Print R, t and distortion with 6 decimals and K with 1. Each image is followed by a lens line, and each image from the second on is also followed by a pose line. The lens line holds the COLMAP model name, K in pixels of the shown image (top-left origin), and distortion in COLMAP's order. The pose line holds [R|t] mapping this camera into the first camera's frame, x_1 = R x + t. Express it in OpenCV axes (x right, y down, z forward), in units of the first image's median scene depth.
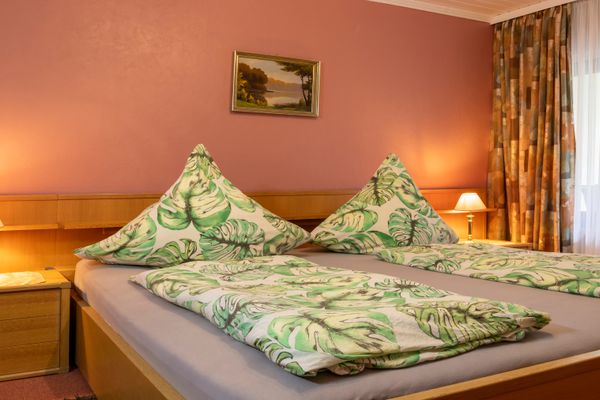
lens RADIAL K [[623.3, 0, 299.7], [0, 623.3, 197.7], [0, 0, 1]] dist [-0.094978, 0.000000]
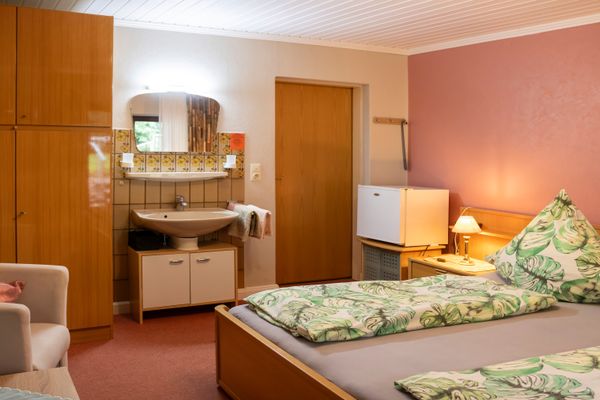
lens RADIAL K [[623.3, 0, 299.9], [0, 623.3, 200.5], [0, 0, 1]] dist [-0.094978, 0.000000]
pose [[-0.046069, 0.095326, -0.994379, 1.055205], [-0.039493, 0.994484, 0.097166, -0.163035], [0.998157, 0.043748, -0.042050, 0.574337]]
